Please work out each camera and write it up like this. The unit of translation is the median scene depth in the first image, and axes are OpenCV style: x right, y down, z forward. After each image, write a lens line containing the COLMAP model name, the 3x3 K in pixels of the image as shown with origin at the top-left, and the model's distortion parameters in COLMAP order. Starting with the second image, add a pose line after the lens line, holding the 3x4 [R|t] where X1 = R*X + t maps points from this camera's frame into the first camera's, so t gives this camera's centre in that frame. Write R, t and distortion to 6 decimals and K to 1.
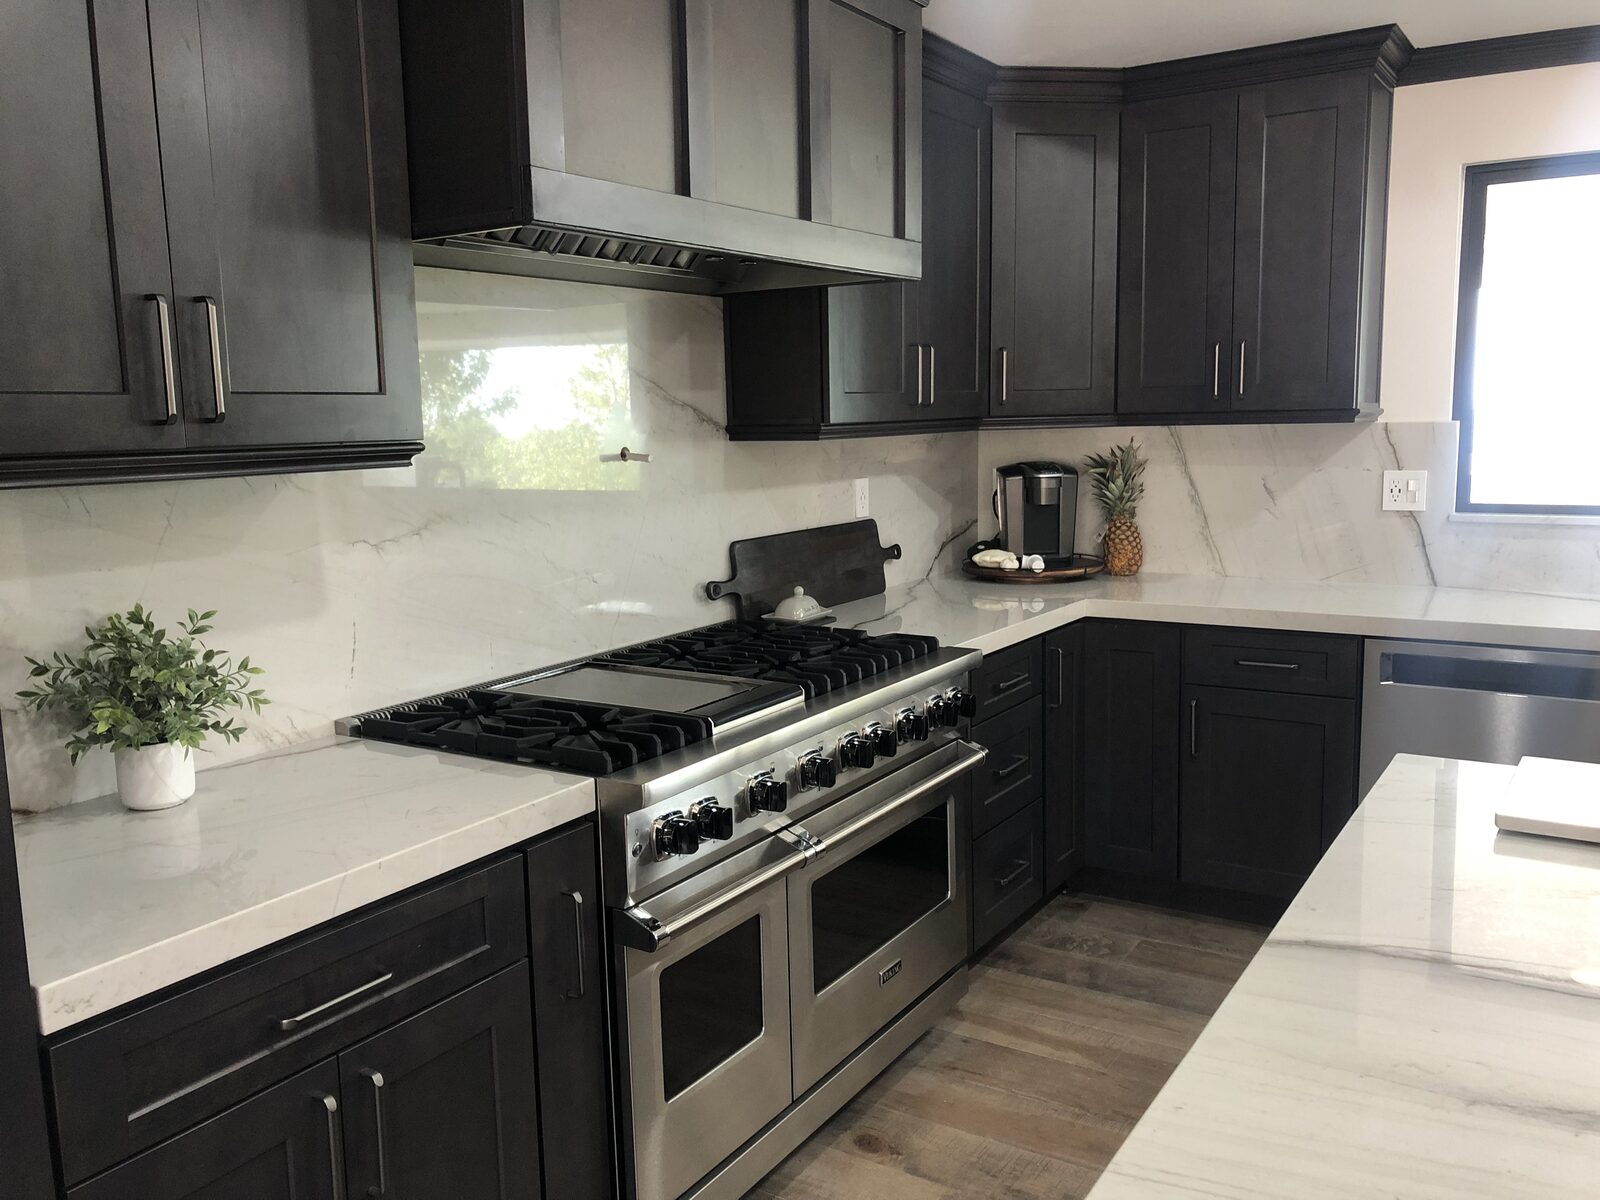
lens RADIAL K [[1318.3, 0, 796.4], [0, 1318.3, 595.4], [0, 0, 1]] dist [0.056576, -0.065898]
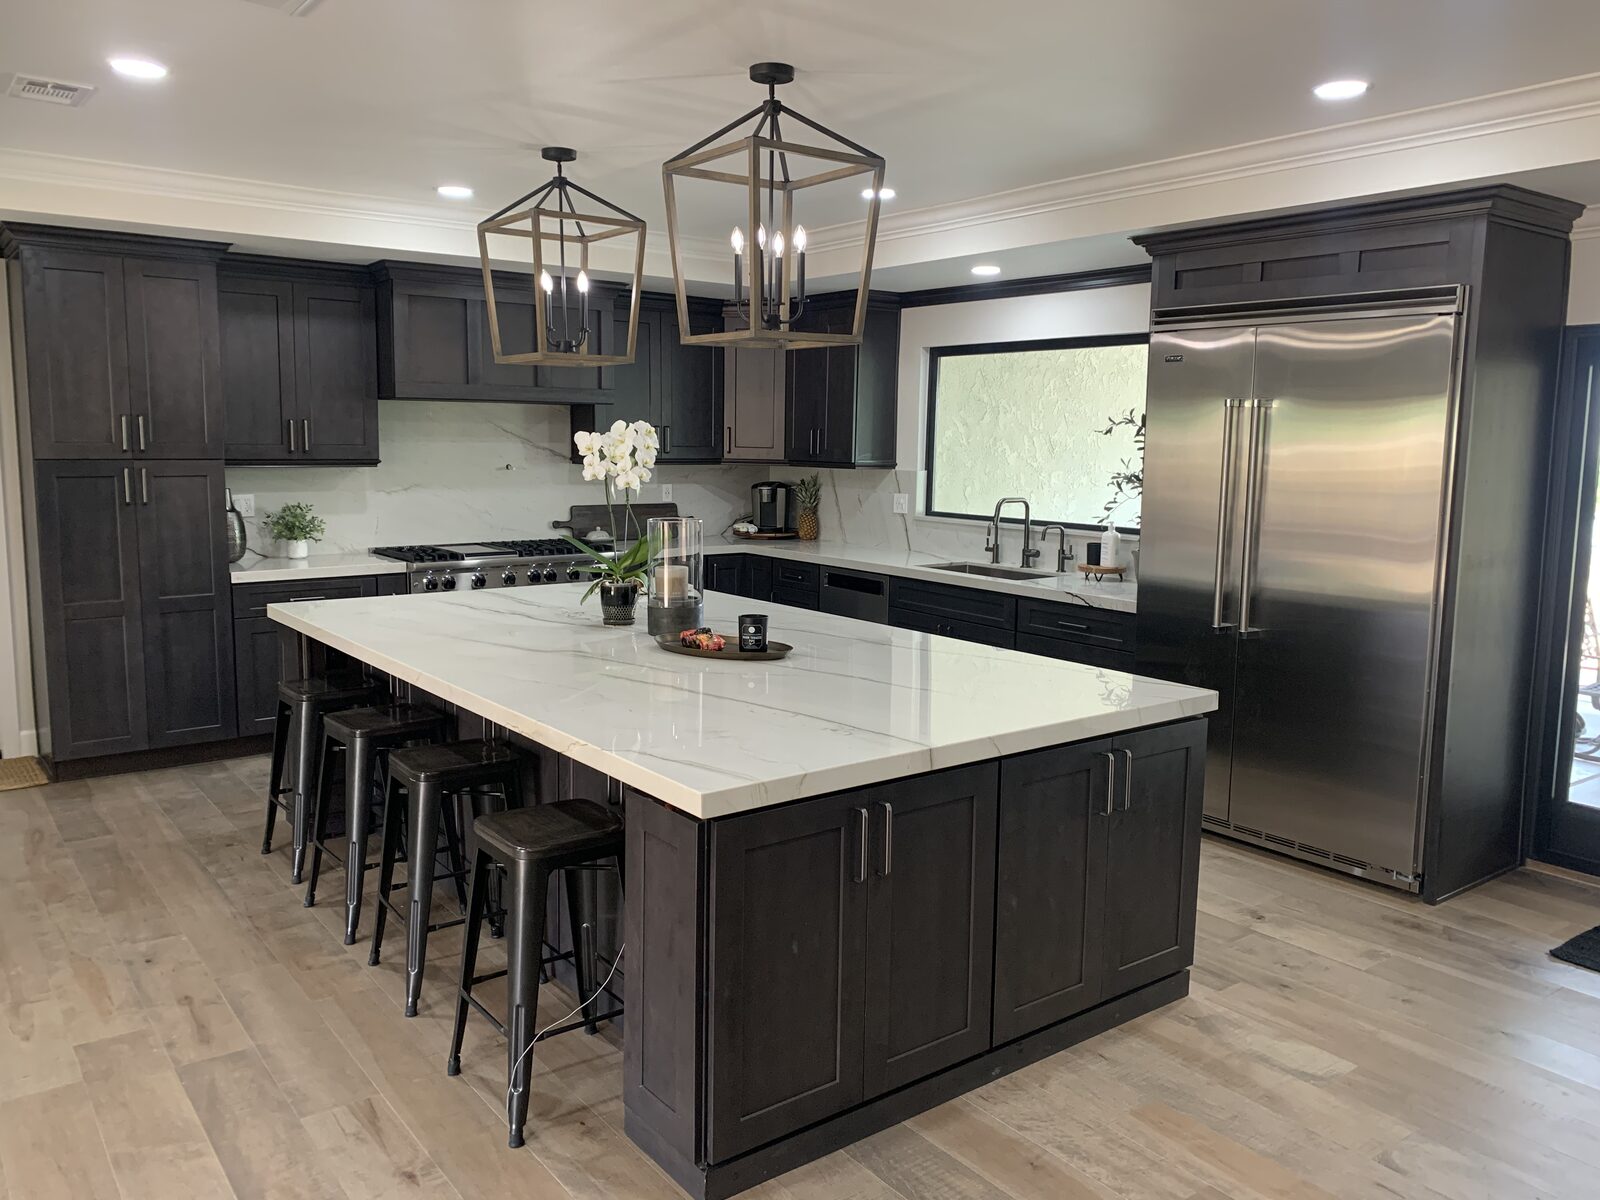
lens RADIAL K [[1234.0, 0, 807.0], [0, 1234.0, 591.2], [0, 0, 1]] dist [0.022421, -0.003495]
pose [[0.936510, 0.078252, -0.341798, 1.010267], [-0.082000, 0.996626, 0.003492, 0.063640], [0.340918, 0.024757, 0.939767, -0.859447]]
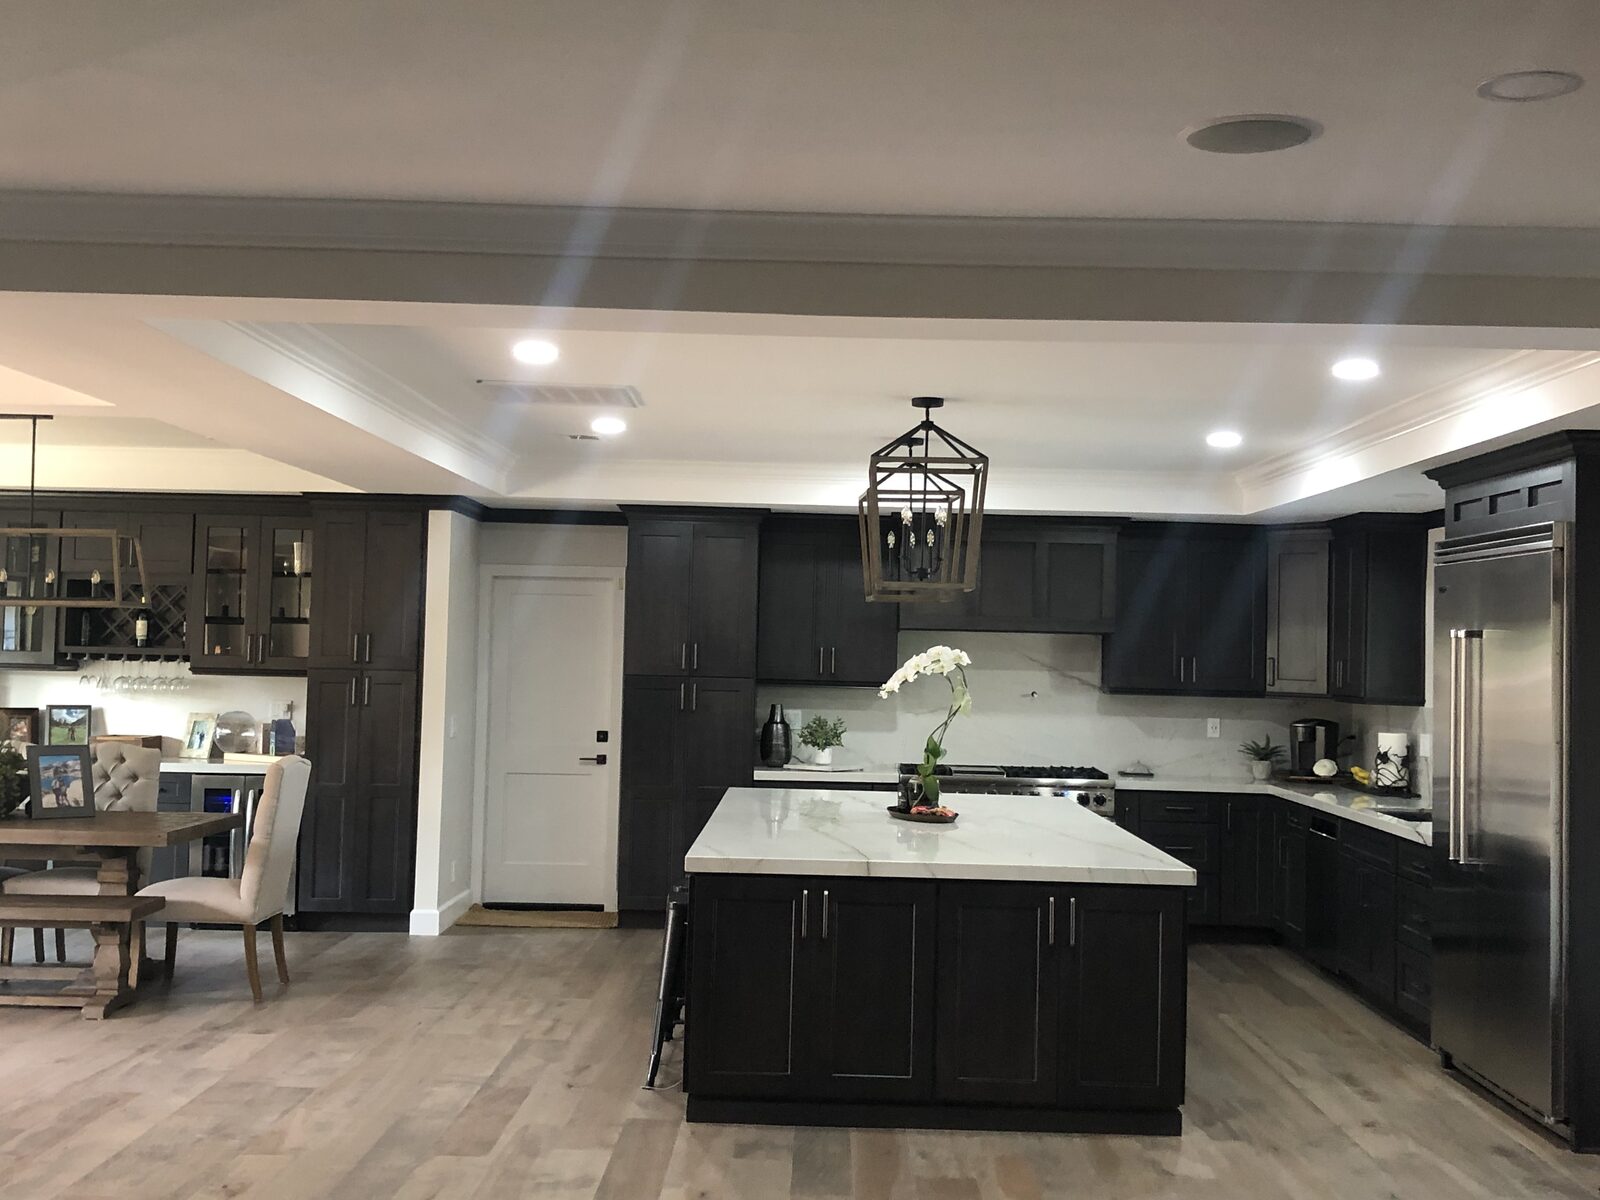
lens RADIAL K [[1806.0, 0, 799.8], [0, 1806.0, 598.3], [0, 0, 1]] dist [-0.013618, 0.000000]
pose [[0.523675, 0.009498, -0.851865, 2.192022], [-0.155052, 0.984299, -0.084342, 0.068215], [0.837690, 0.176252, 0.516925, -1.066127]]
